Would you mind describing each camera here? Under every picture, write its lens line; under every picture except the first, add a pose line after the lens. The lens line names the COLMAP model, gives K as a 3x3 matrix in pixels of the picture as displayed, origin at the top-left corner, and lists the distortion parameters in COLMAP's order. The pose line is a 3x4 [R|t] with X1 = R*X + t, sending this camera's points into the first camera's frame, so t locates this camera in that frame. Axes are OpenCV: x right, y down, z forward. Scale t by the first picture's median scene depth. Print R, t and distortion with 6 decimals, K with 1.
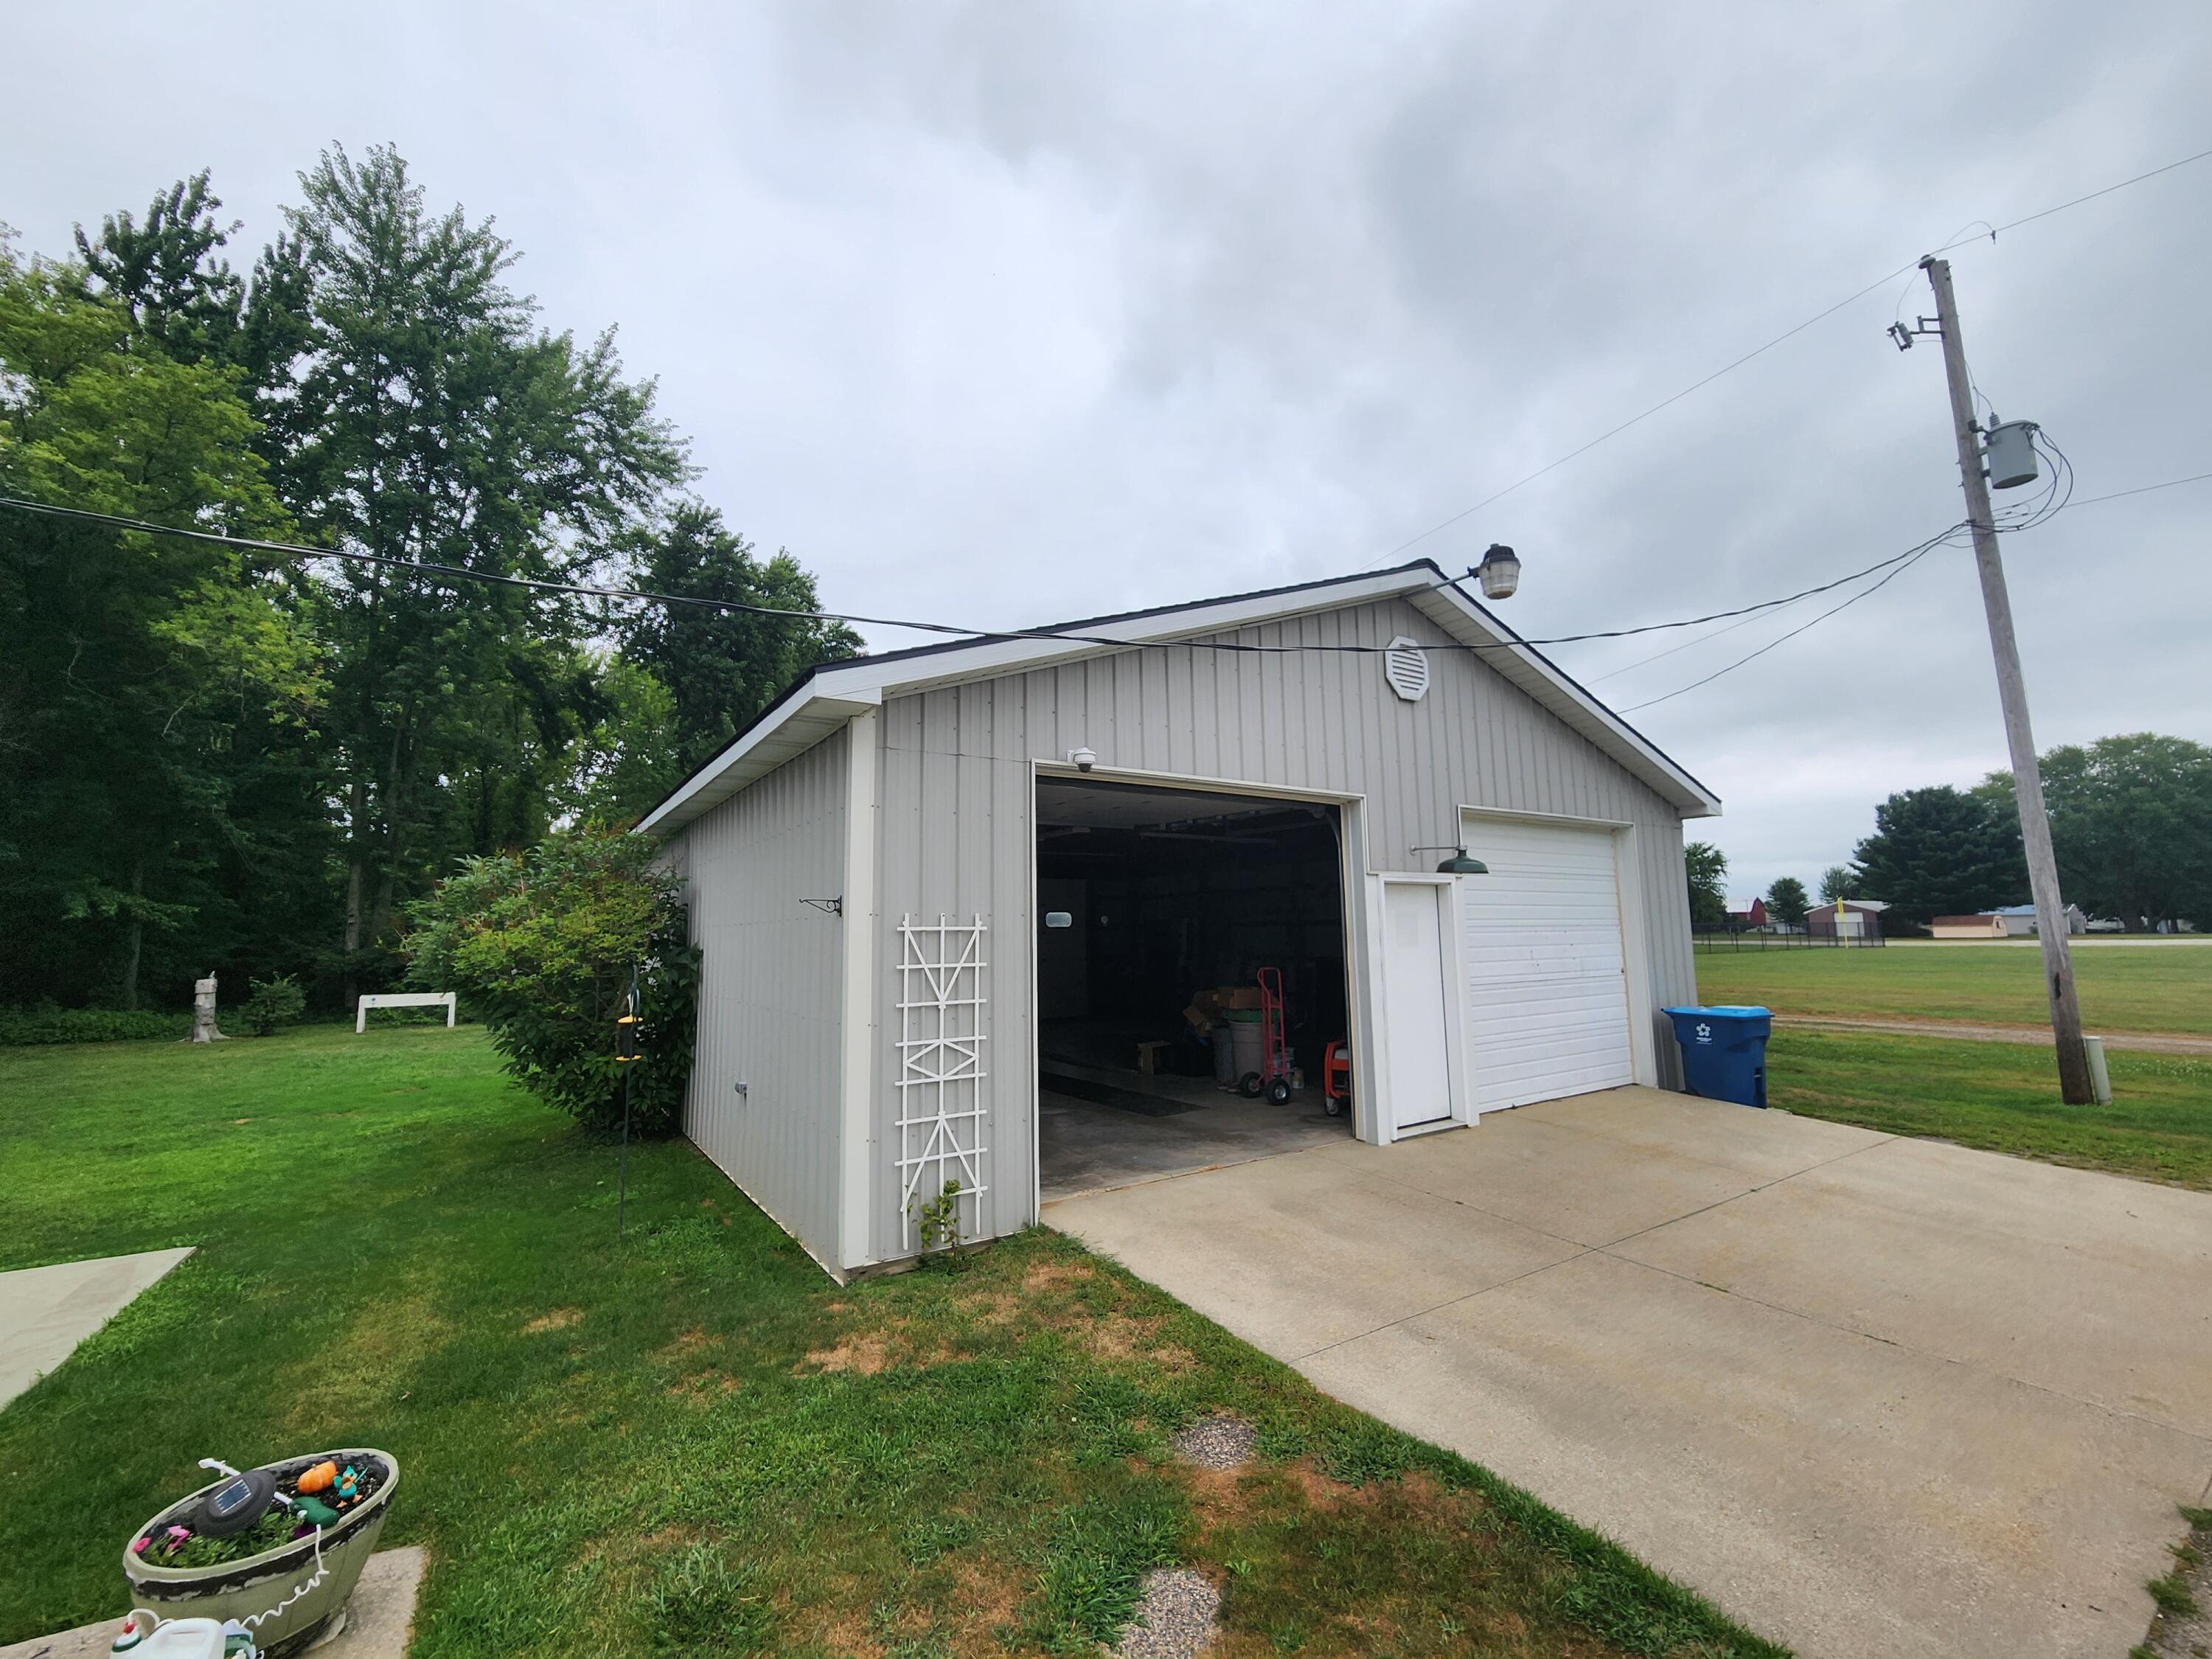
lens RADIAL K [[906.1, 0, 1100.4], [0, 906.1, 823.5], [0, 0, 1]] dist [0.001839, -0.000714]
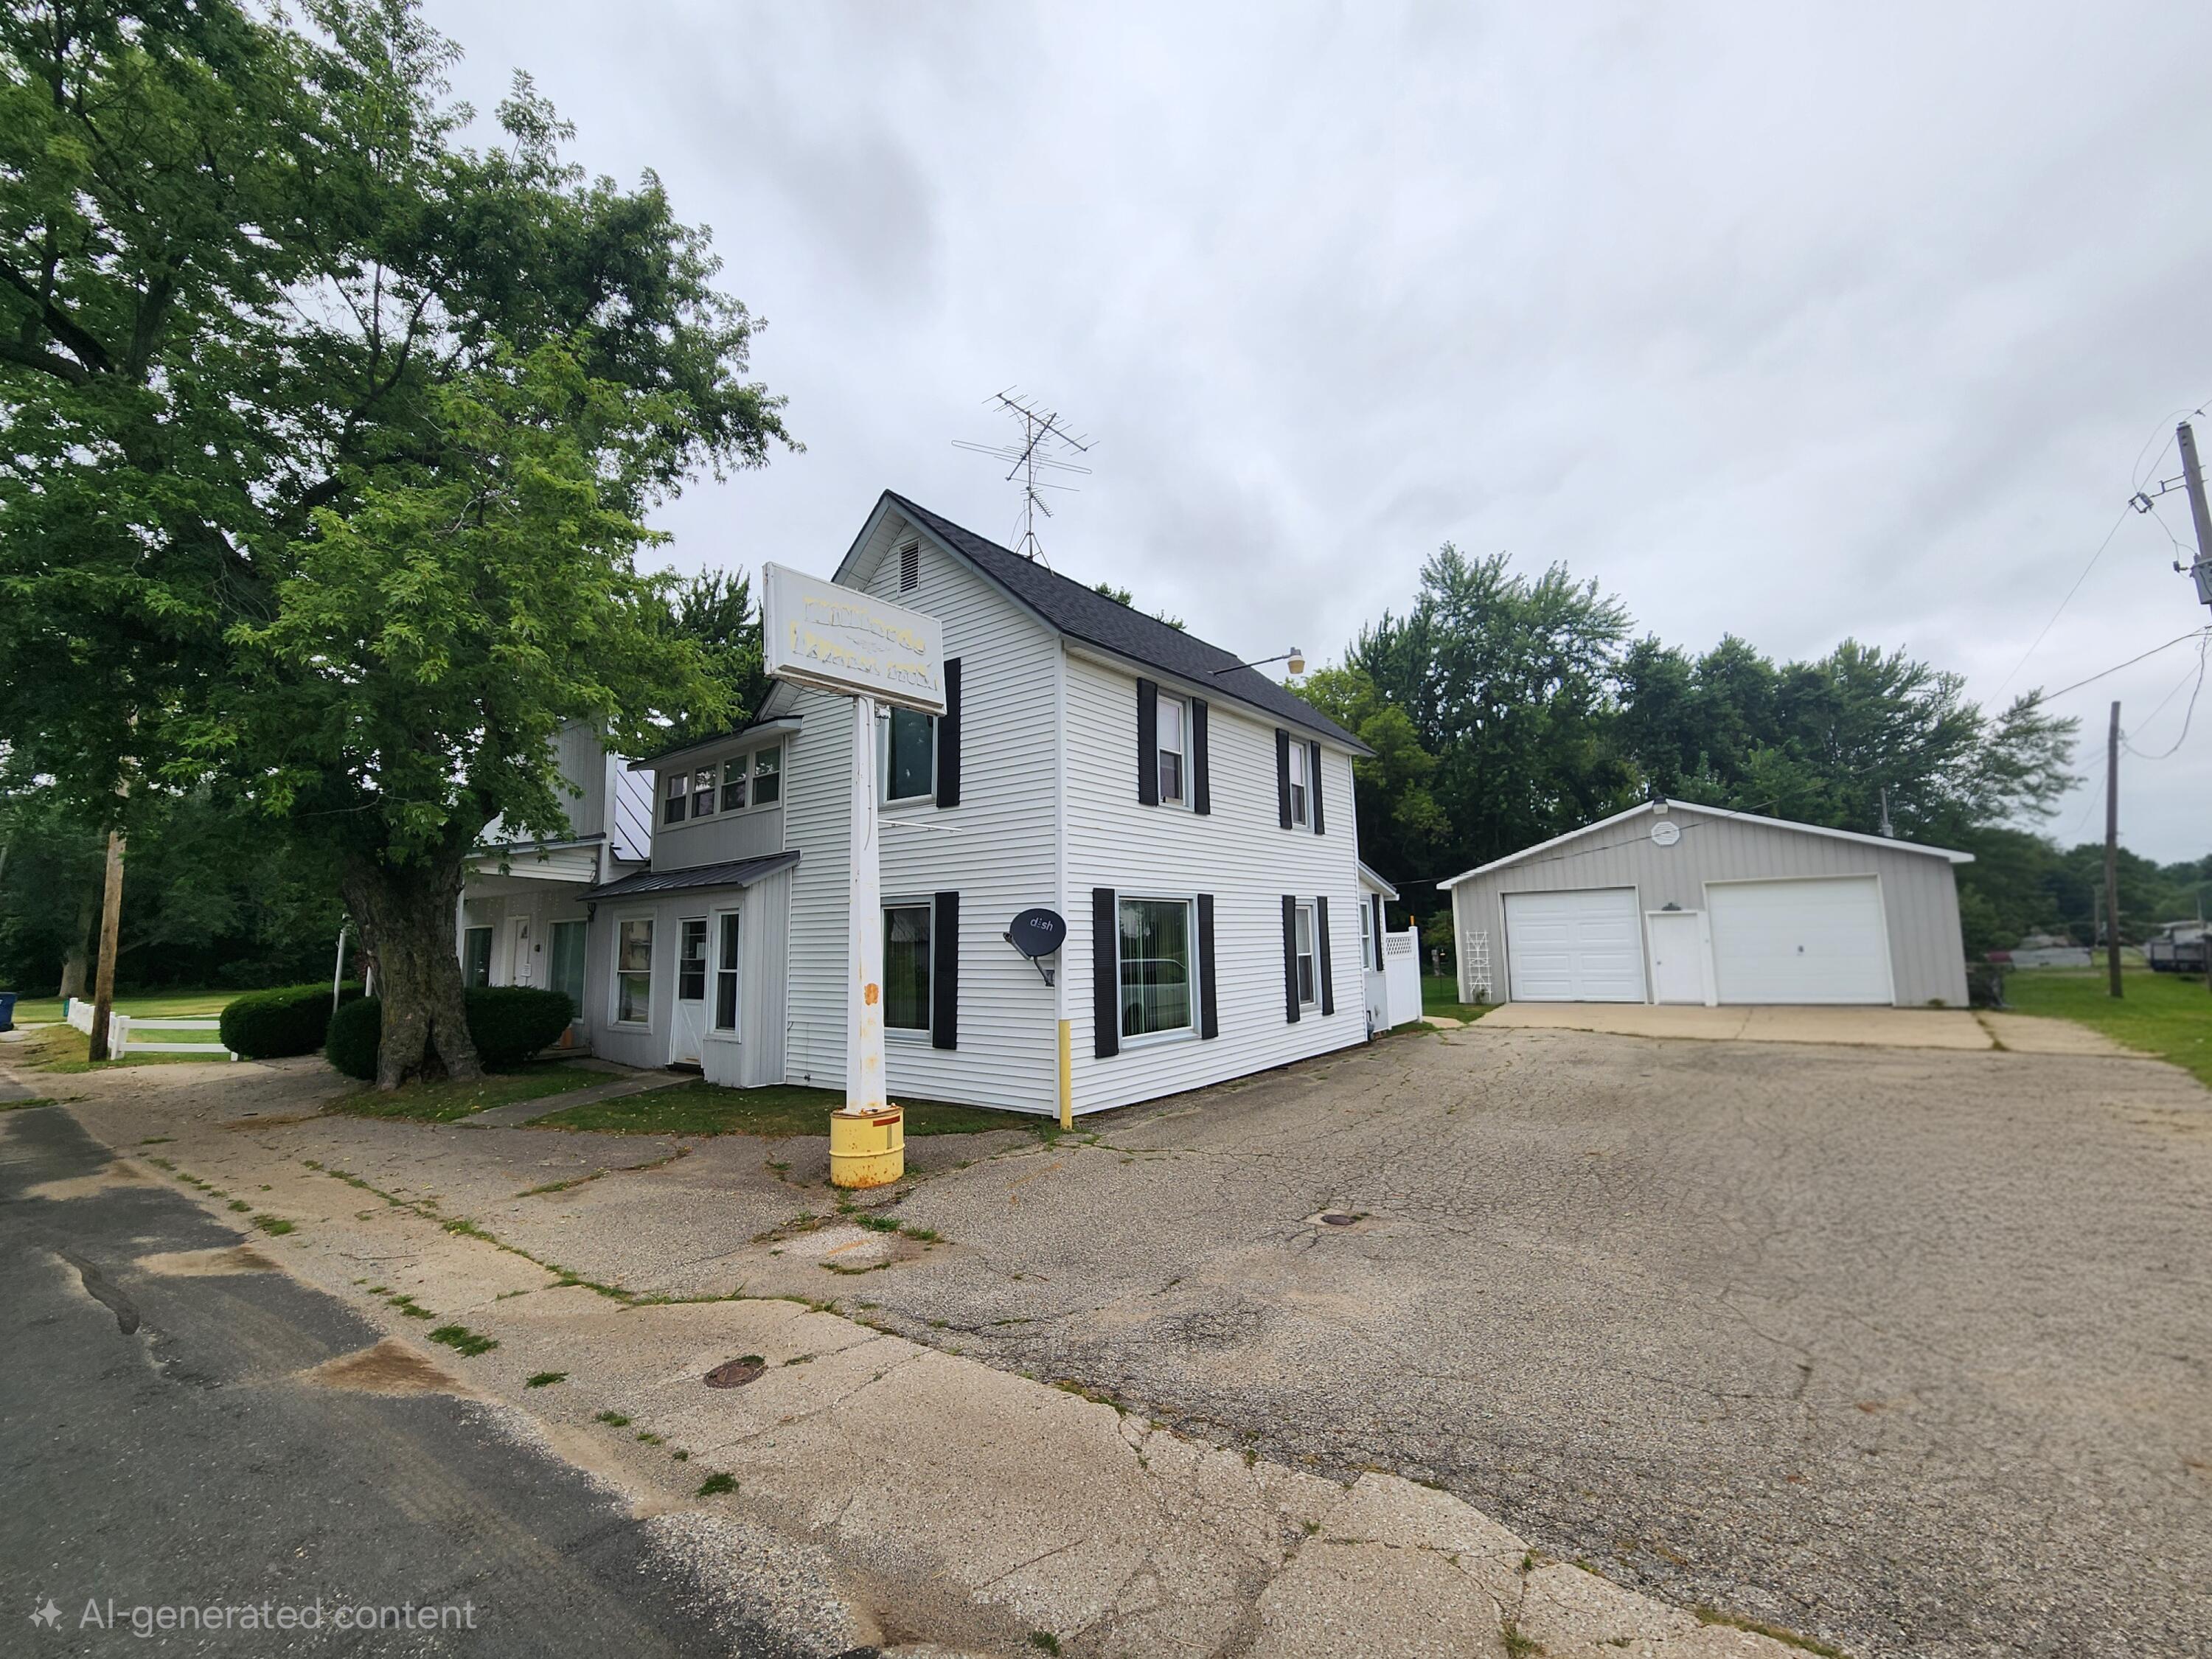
lens RADIAL K [[906.1, 0, 1104.1], [0, 906.1, 824.9], [0, 0, 1]] dist [0.001839, -0.000714]
pose [[0.351474, -0.111998, -0.929474, 0.762353], [0.129308, 0.989110, -0.070287, -0.074269], [0.927224, -0.095484, 0.362129, -0.508594]]
